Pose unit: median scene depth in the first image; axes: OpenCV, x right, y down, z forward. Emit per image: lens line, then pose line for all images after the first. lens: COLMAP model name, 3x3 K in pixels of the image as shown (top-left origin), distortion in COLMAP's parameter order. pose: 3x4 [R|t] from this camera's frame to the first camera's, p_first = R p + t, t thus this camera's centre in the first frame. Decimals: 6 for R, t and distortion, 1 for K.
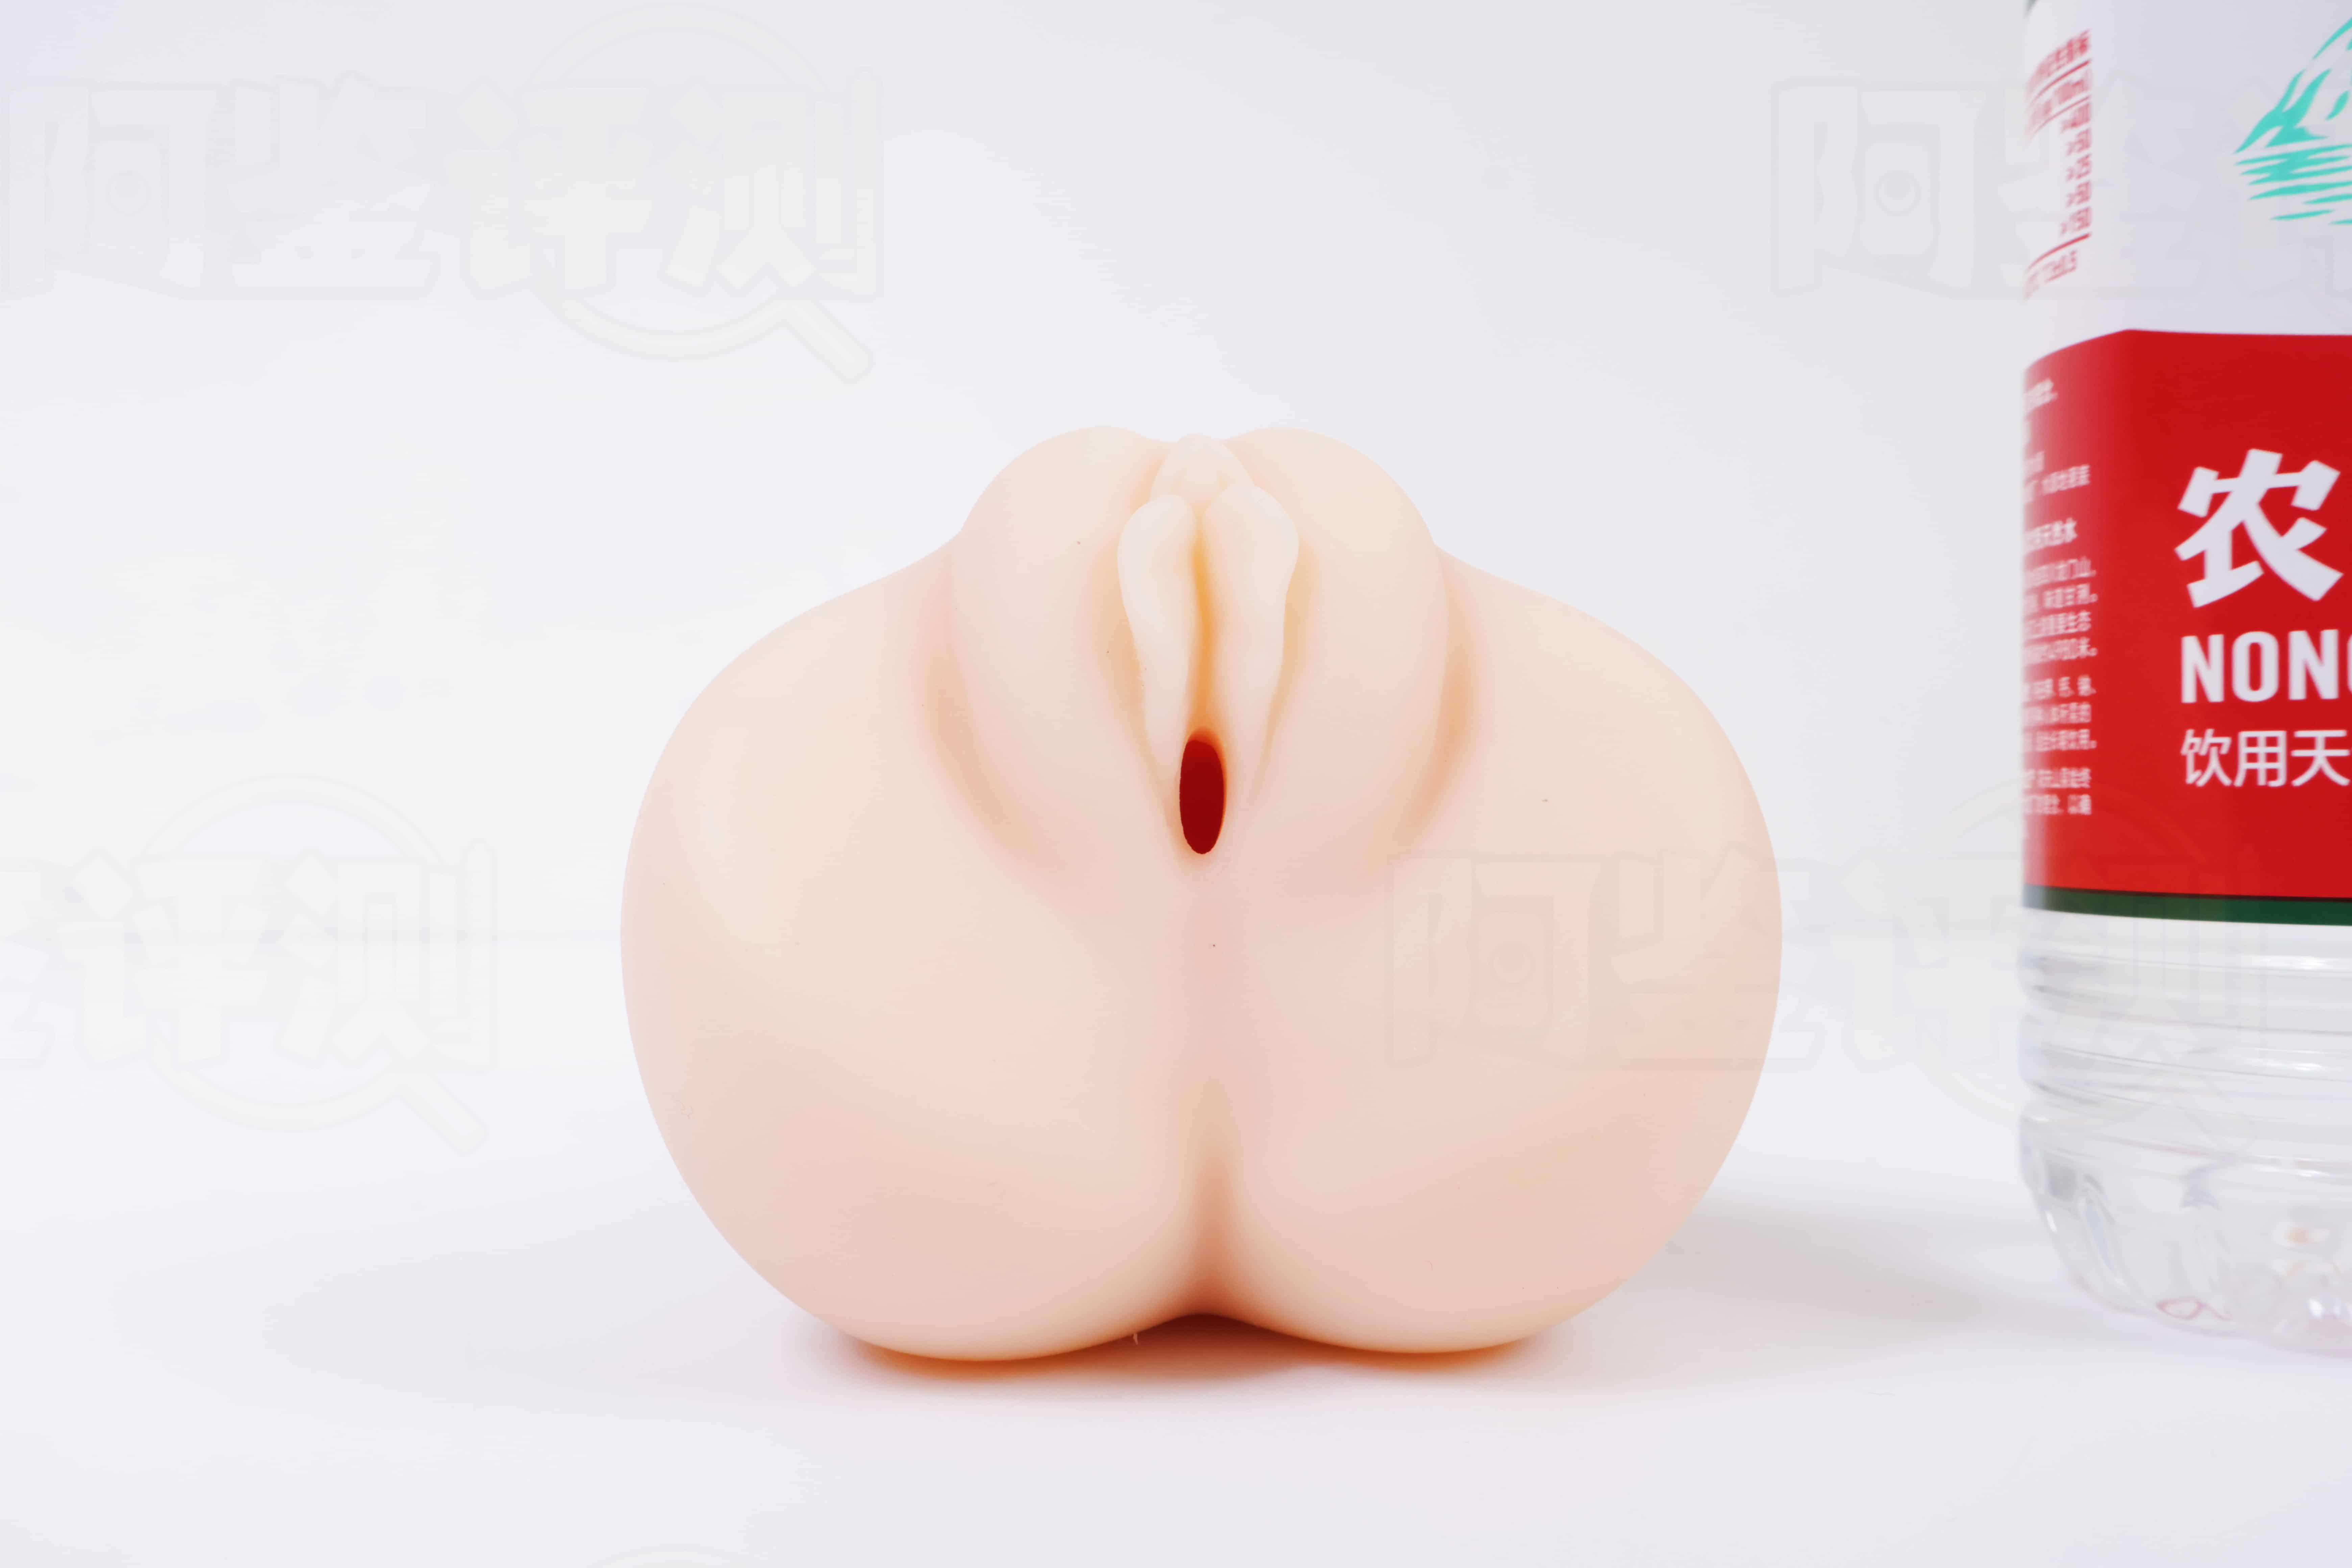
lens RADIAL K [[2312.3, 0, 1177.6], [0, 2312.3, 788.3], [0, 0, 1]] dist [0.000819, 0.000000]
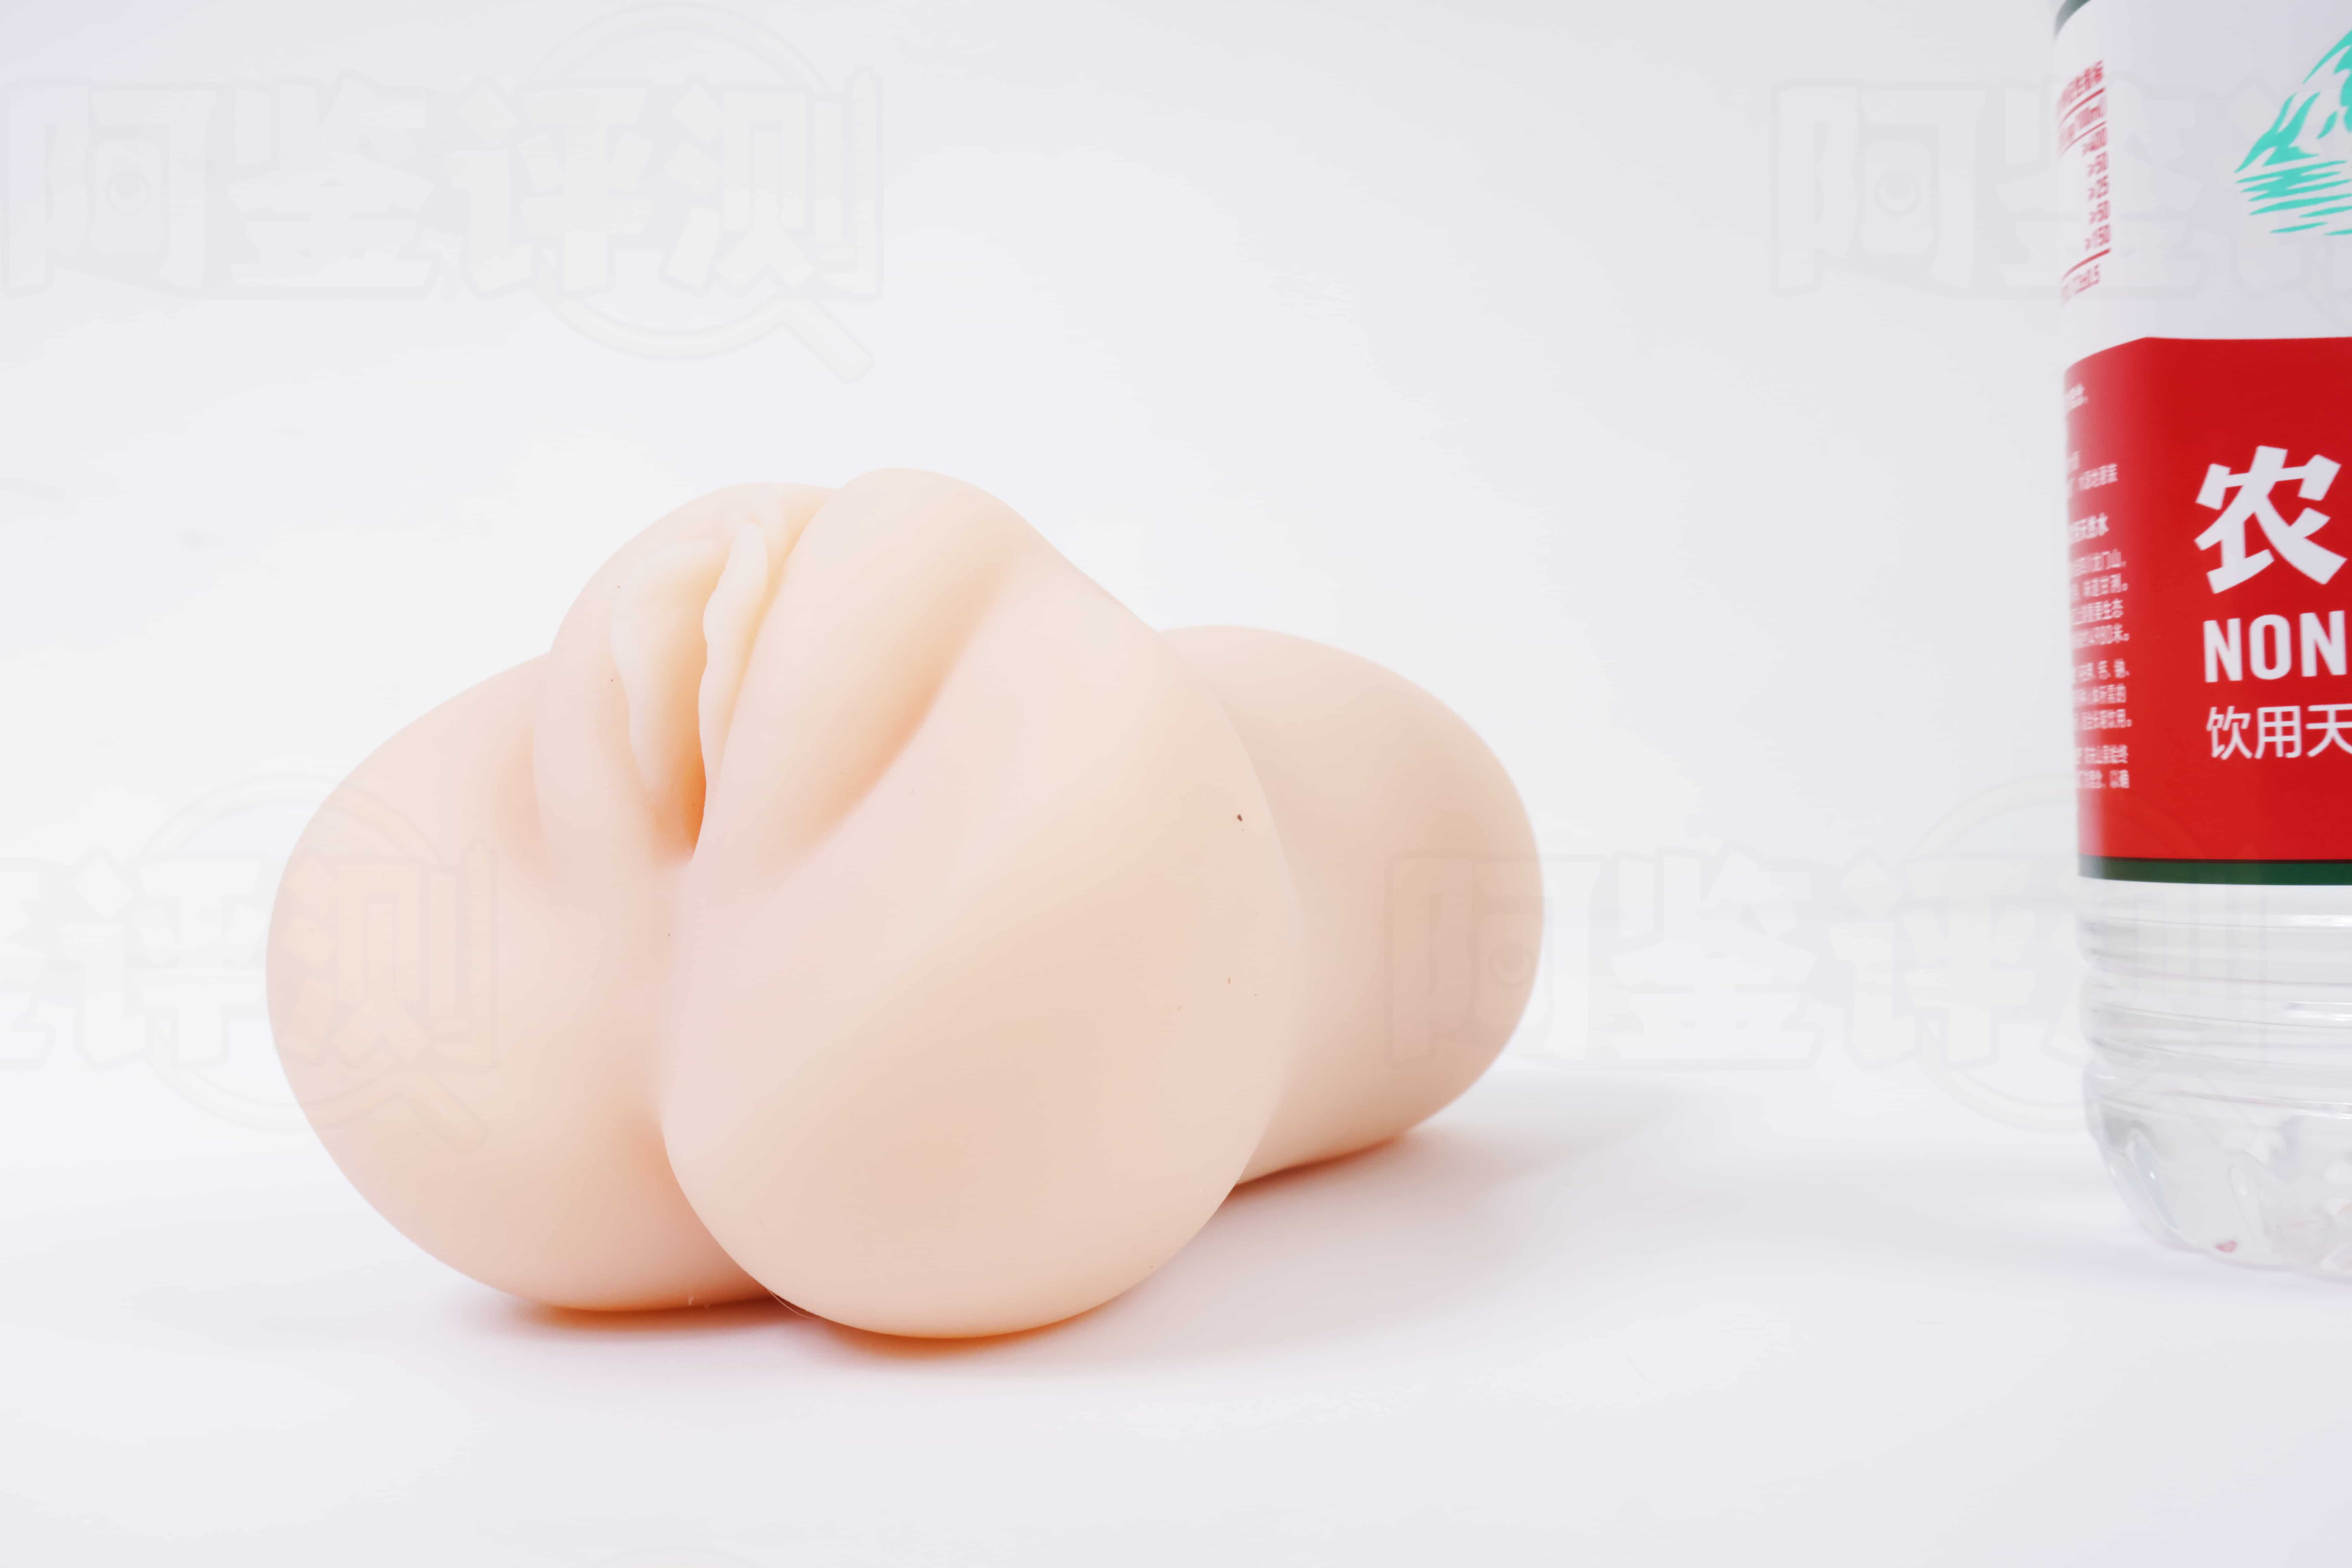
lens RADIAL K [[2312.3, 0, 1174.4], [0, 2312.3, 779.1], [0, 0, 1]] dist [0.000819, 0.000000]
pose [[0.996444, -0.033110, -0.077483, 0.035610], [0.033163, 0.999450, -0.000602, -0.006924], [0.077460, -0.001970, 0.996994, -0.108009]]
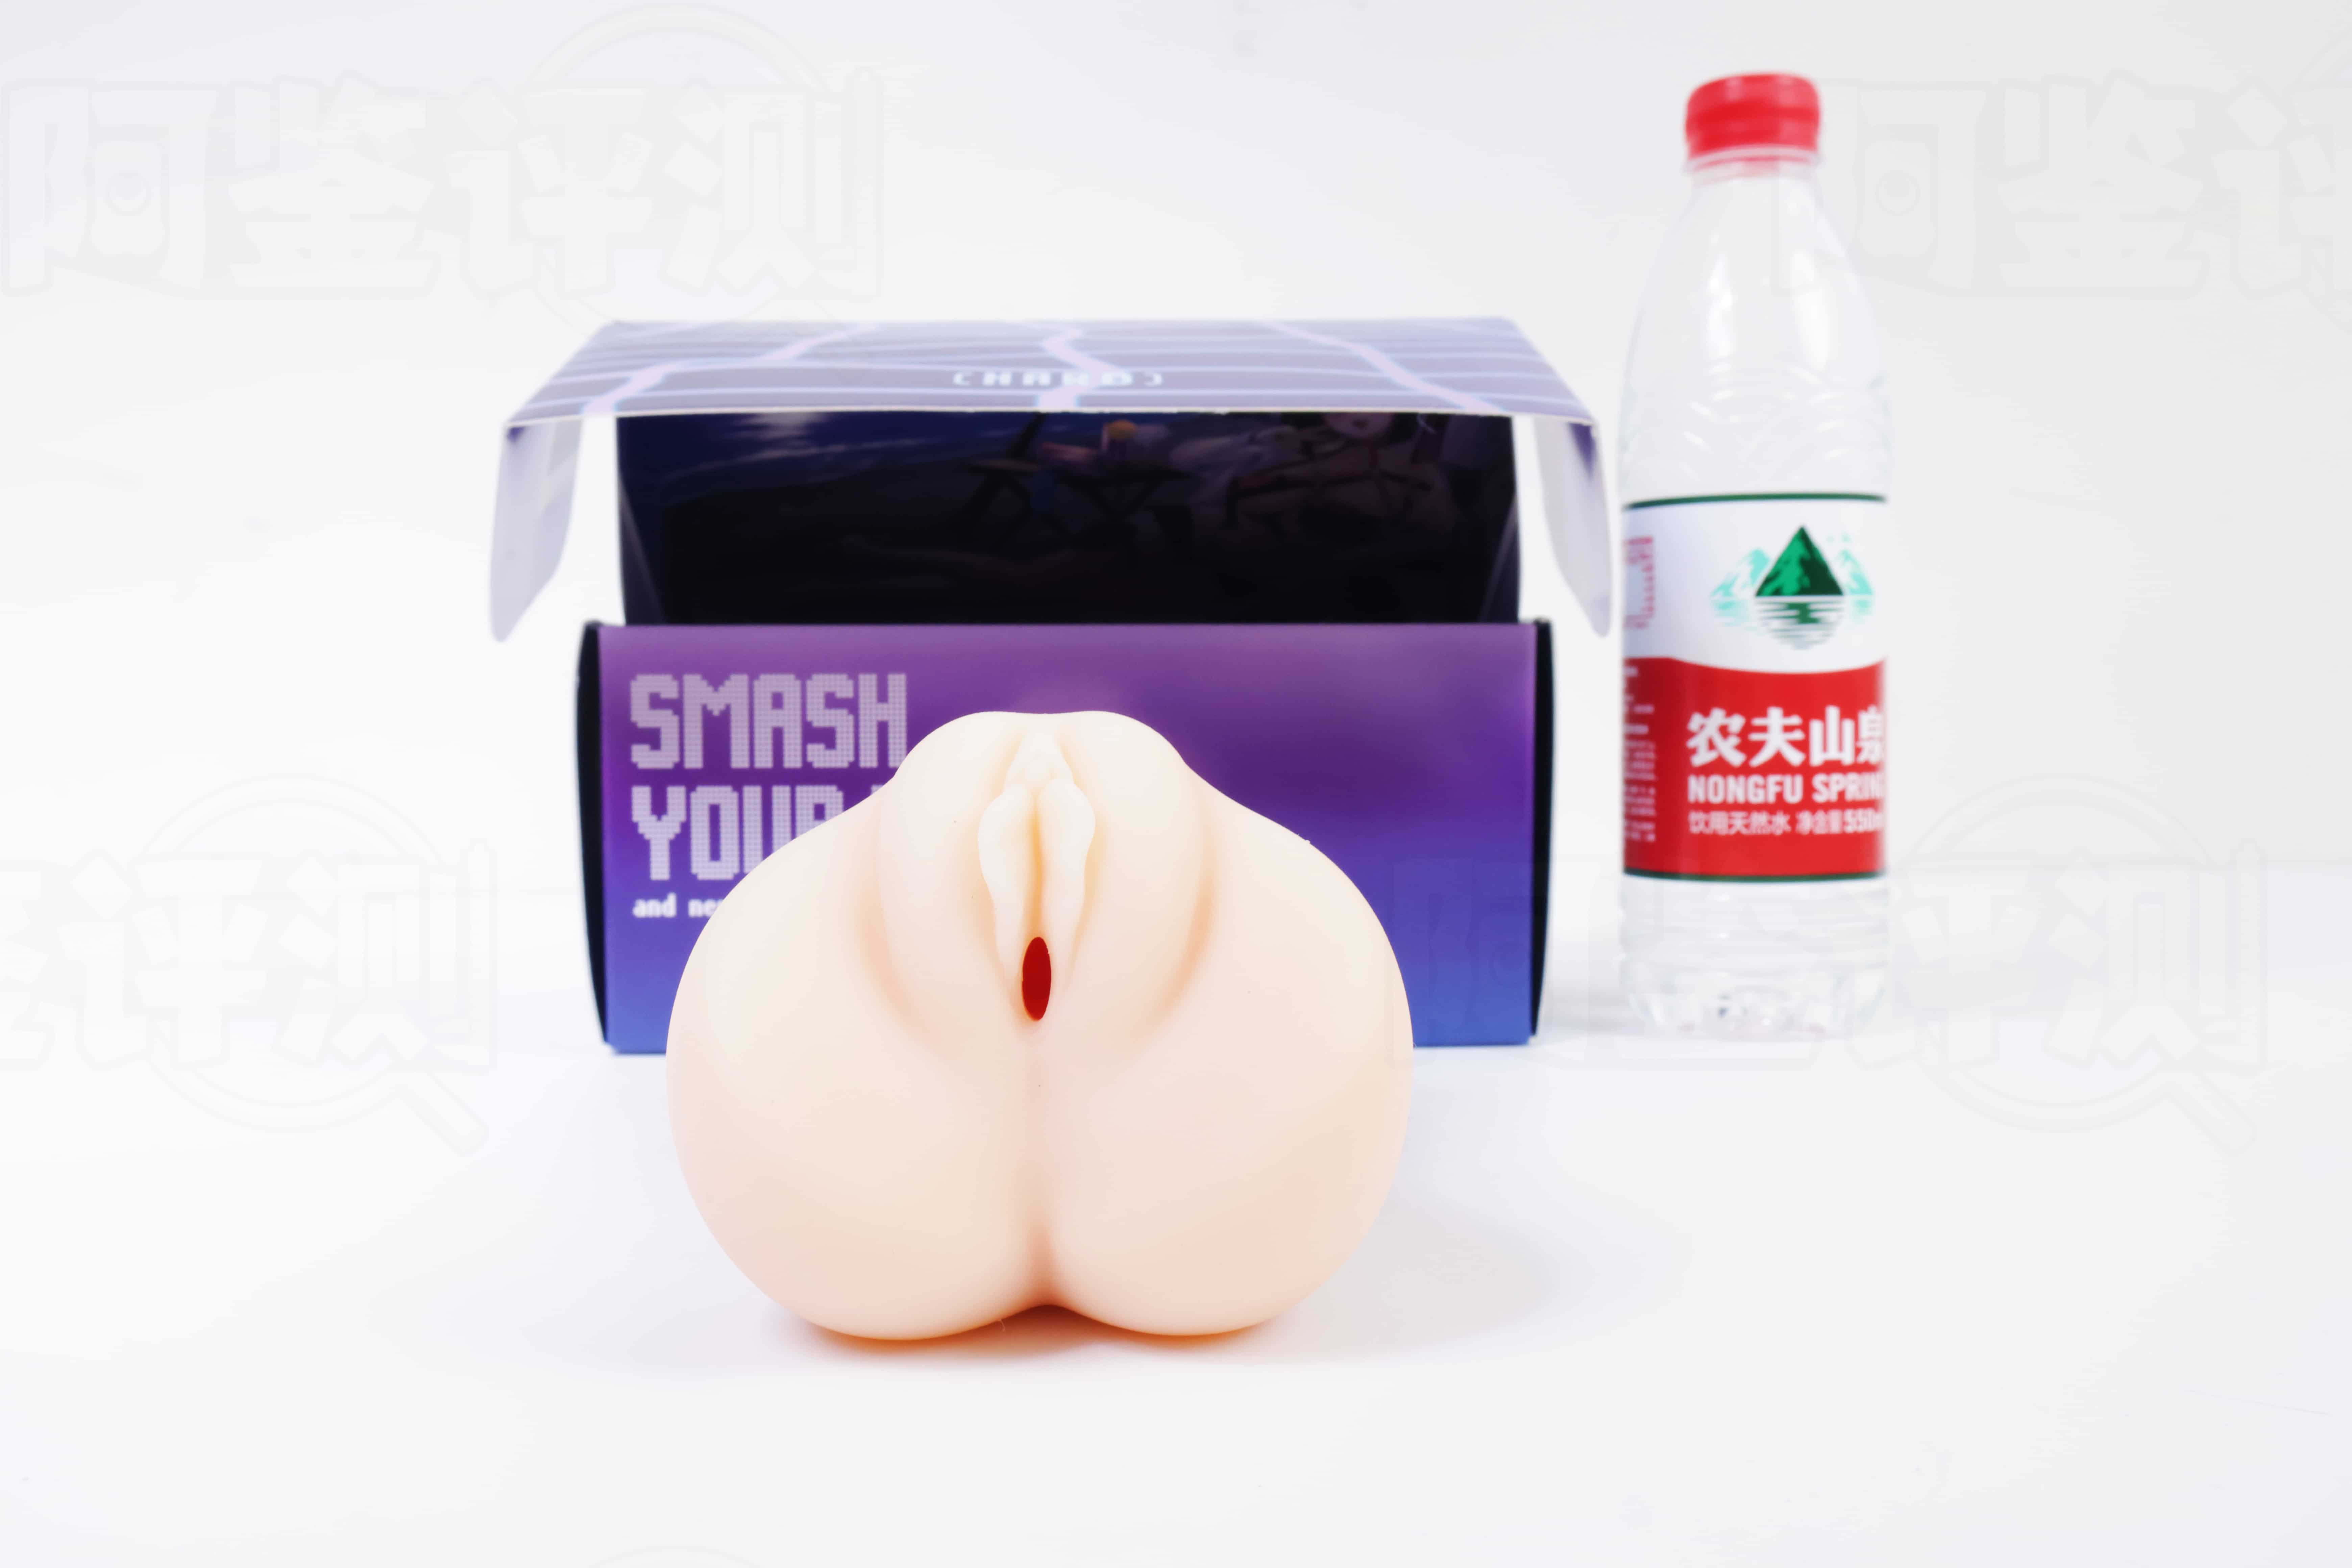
lens RADIAL K [[2312.3, 0, 1163.9], [0, 2312.3, 772.2], [0, 0, 1]] dist [0.000819, 0.000000]
pose [[0.967566, -0.024668, 0.251410, -0.781056], [0.014079, 0.998940, 0.043828, -0.186743], [-0.252224, -0.038867, 0.966888, -1.352490]]
